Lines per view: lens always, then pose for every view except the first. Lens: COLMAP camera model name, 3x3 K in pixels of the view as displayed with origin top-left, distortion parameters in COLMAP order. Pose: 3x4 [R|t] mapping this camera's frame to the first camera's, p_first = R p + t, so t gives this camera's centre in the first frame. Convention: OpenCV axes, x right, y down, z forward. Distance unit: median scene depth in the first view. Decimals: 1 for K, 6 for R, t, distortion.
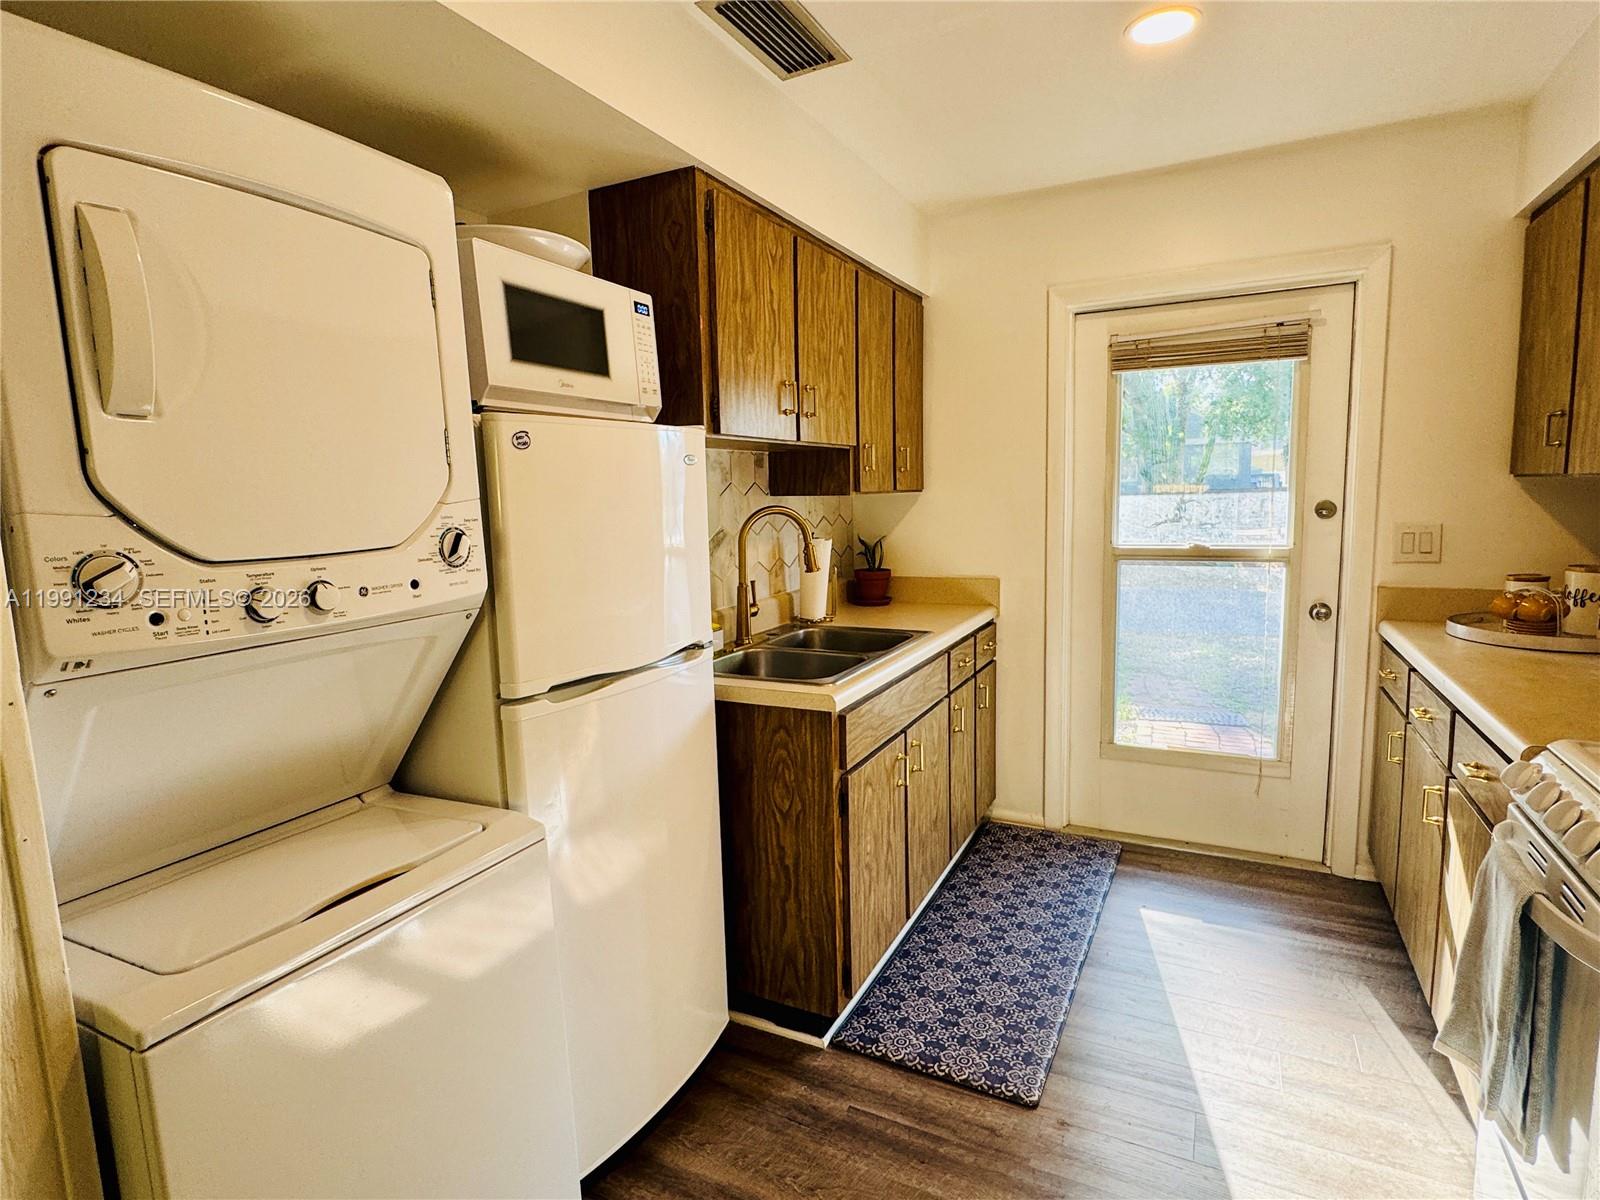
lens RADIAL K [[836.5, 0, 800.0], [0, 836.5, 600.0], [0, 0, 1]] dist [0.002124, 0.000301]
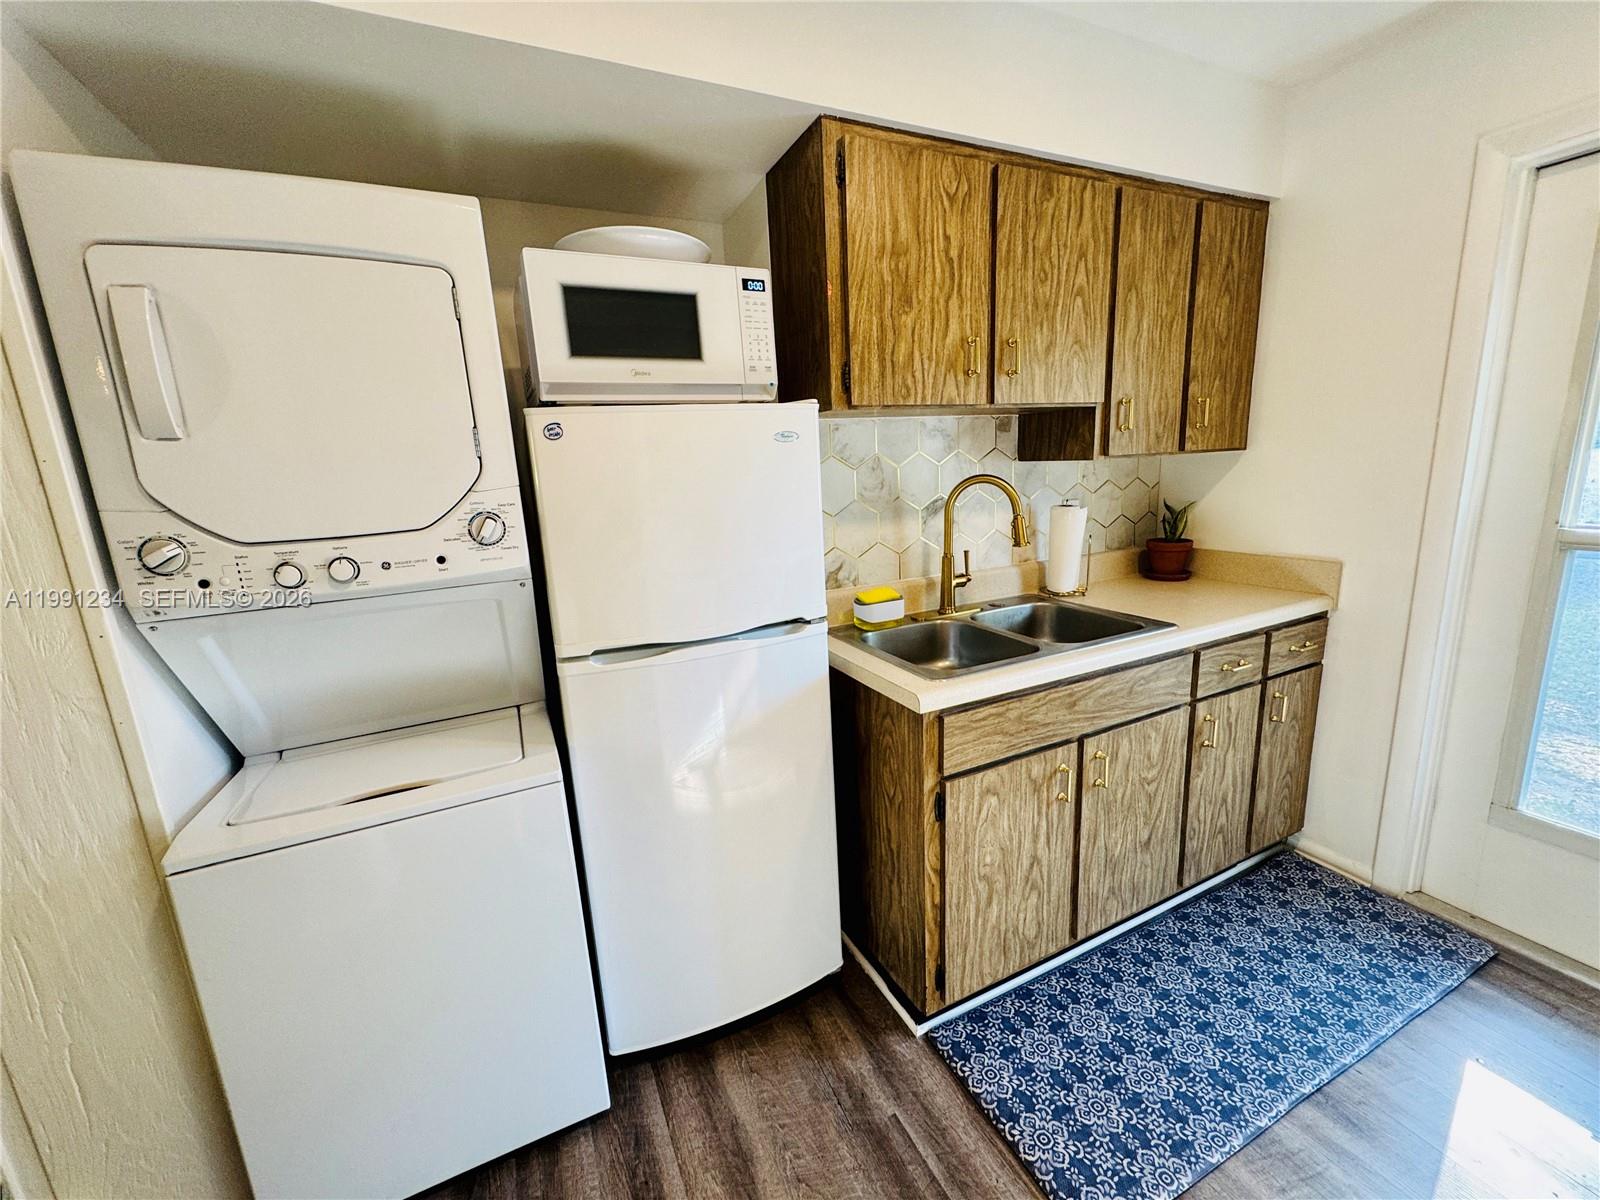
lens RADIAL K [[641.6, 0, 803.0], [0, 641.6, 596.7], [0, 0, 1]] dist [-0.002618, -0.000034]
pose [[0.792400, 0.111991, -0.599633, 0.314772], [-0.049643, 0.991581, 0.119593, -0.062299], [0.607979, -0.064998, 0.791288, 0.349609]]
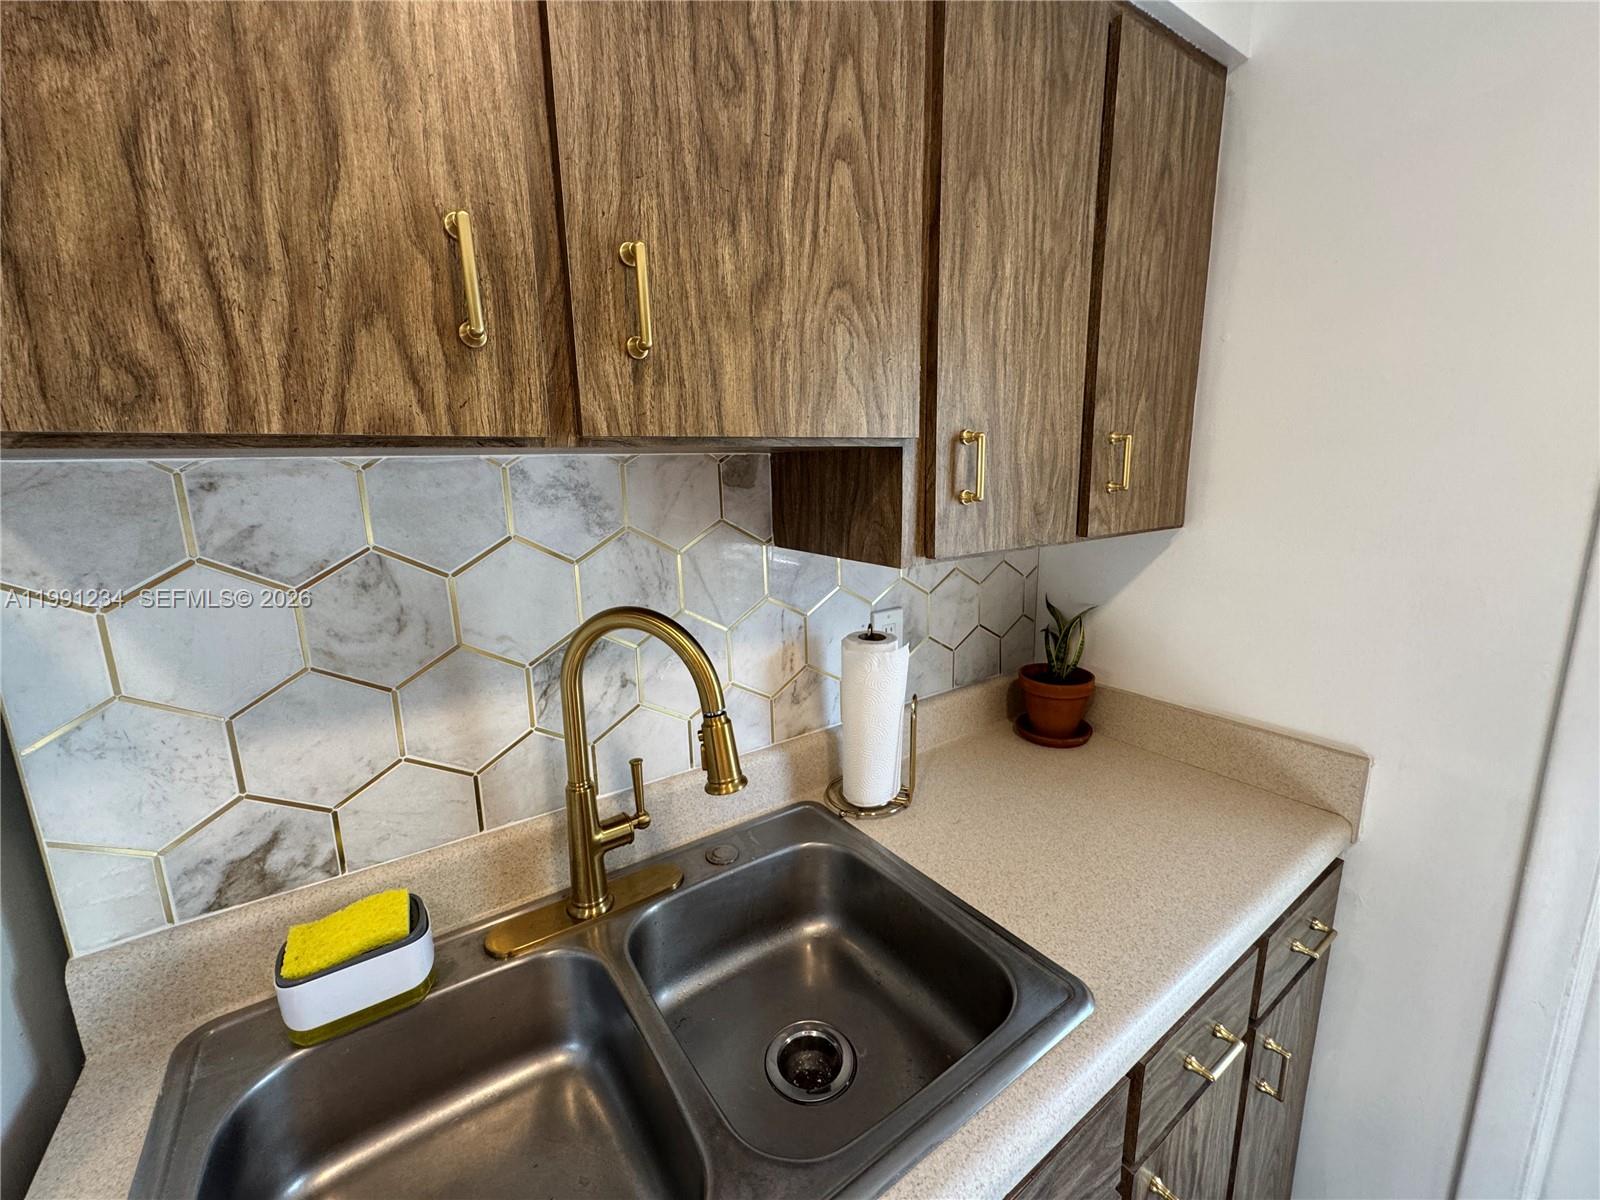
lens RADIAL K [[641.6, 0, 803.0], [0, 641.6, 596.7], [0, 0, 1]] dist [-0.002618, -0.000034]
pose [[0.879443, 0.098531, -0.465695, 0.209209], [-0.060586, 0.993555, 0.095800, -0.180663], [0.472133, -0.056036, 0.879744, 0.942356]]
